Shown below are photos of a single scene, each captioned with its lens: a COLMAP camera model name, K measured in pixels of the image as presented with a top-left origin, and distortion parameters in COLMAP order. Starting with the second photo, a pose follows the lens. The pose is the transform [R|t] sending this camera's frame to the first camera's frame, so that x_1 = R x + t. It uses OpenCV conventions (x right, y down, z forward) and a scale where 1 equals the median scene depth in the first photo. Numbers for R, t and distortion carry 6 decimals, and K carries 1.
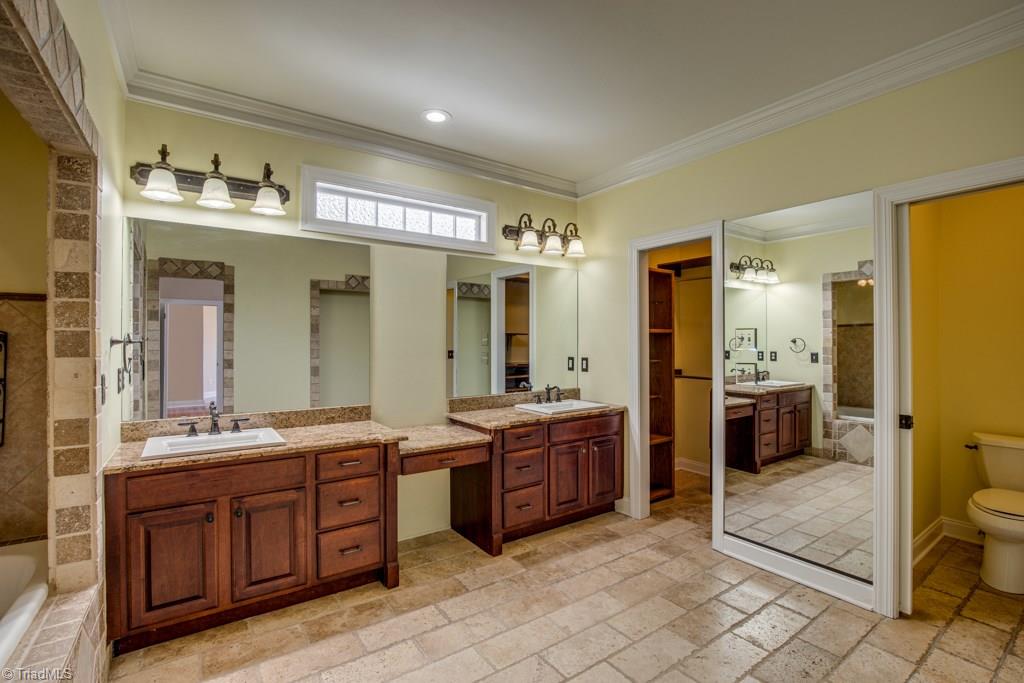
lens RADIAL K [[471.5, 0, 506.5], [0, 471.5, 341.7], [0, 0, 1]] dist [-0.041619, 0.008170]
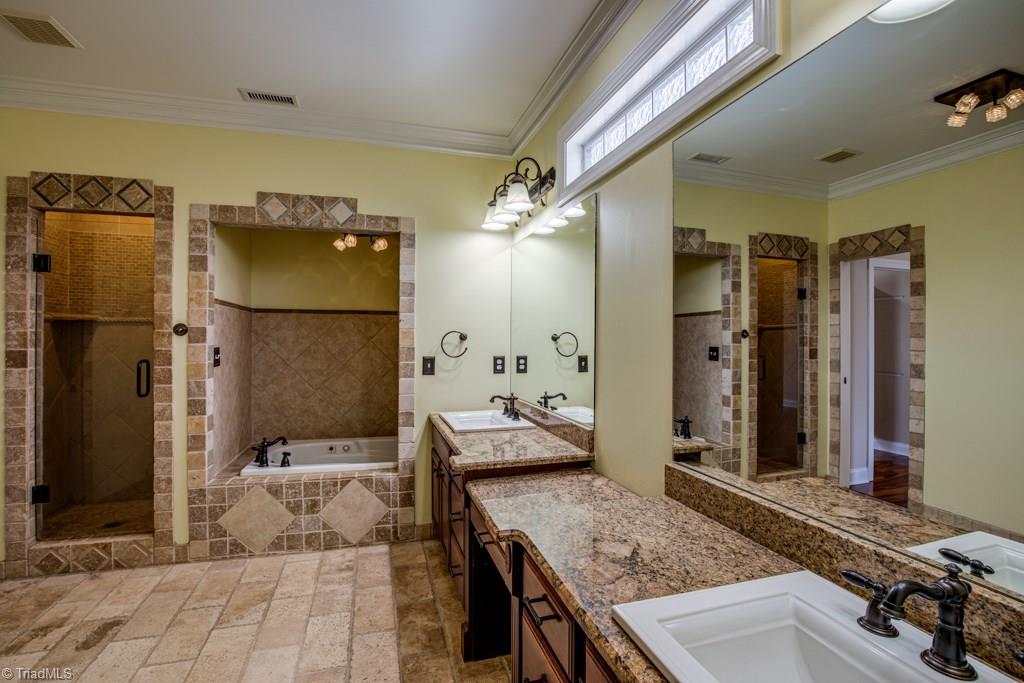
lens RADIAL K [[471.5, 0, 516.0], [0, 471.5, 338.7], [0, 0, 1]] dist [-0.041619, 0.008170]
pose [[-0.301388, -0.000421, -0.953502, 0.675727], [-0.003061, 0.999995, 0.000526, 0.006735], [0.953497, 0.003077, -0.301387, 1.942620]]
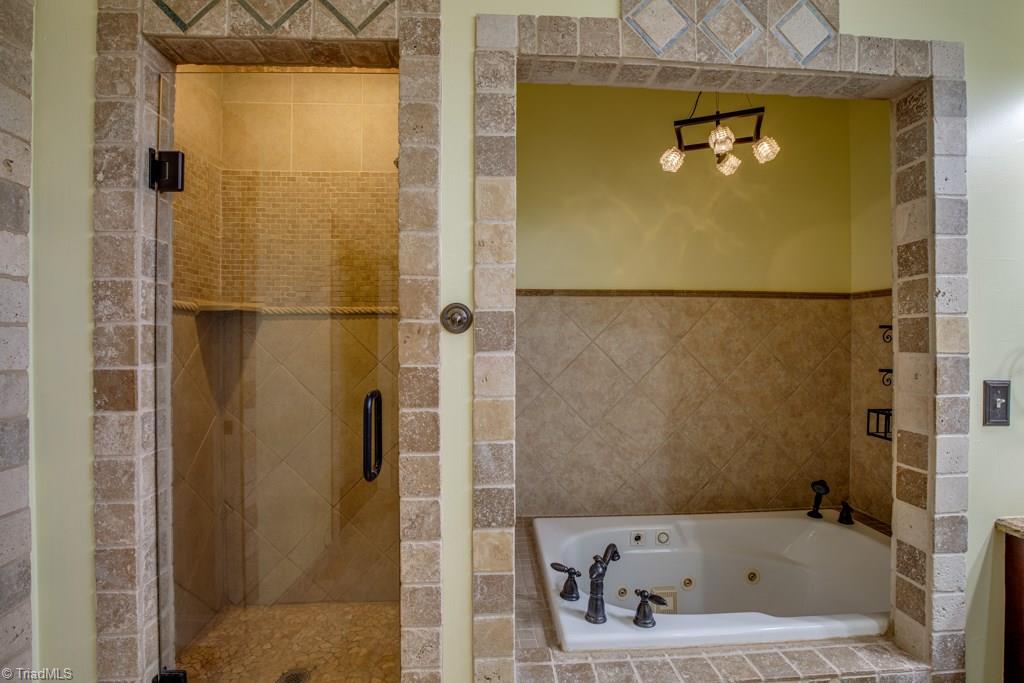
lens RADIAL K [[471.5, 0, 512.4], [0, 471.5, 338.8], [0, 0, 1]] dist [-0.041619, 0.008170]
pose [[-0.501617, 0.001522, -0.865088, 0.058376], [0.003198, 0.999995, -0.000094, 0.008746], [0.865084, -0.002814, -0.501620, 0.793446]]
